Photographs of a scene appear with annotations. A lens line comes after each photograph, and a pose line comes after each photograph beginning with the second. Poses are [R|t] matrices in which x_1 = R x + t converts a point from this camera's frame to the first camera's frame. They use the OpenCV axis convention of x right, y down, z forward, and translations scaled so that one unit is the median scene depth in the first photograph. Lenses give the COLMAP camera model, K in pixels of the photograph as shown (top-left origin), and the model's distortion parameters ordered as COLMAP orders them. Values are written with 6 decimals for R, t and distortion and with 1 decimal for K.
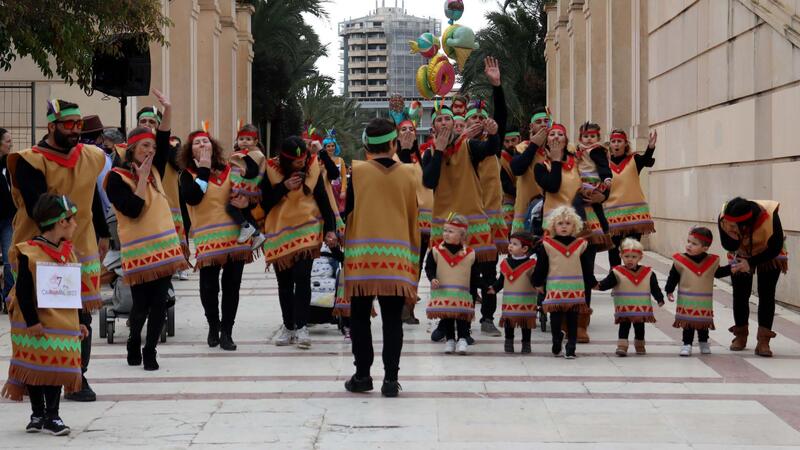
lens RADIAL K [[2086.7, 0, 421.1], [0, 2086.7, 219.2], [0, 0, 1]] dist [0.364849, 0.000000]
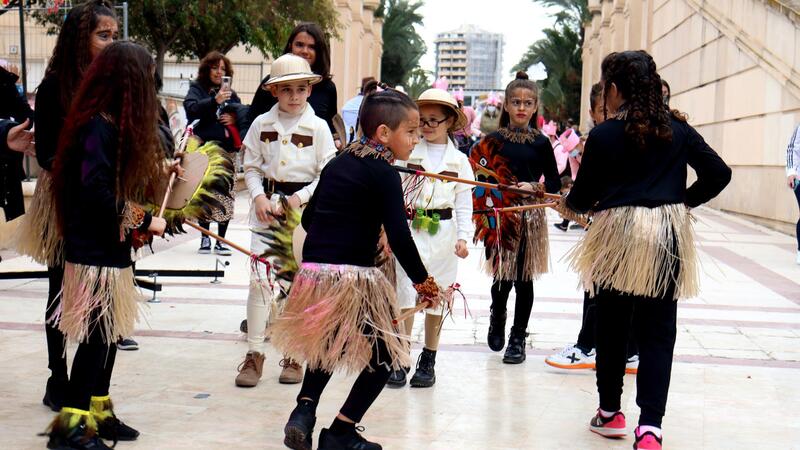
lens RADIAL K [[1629.8, 0, 392.3], [0, 1629.8, 222.6], [0, 0, 1]] dist [0.425203, 0.000000]
pose [[0.997961, 0.037244, -0.051837, -0.009596], [-0.036244, 0.999141, 0.020103, 0.019102], [0.052541, -0.018183, 0.998453, -0.160881]]
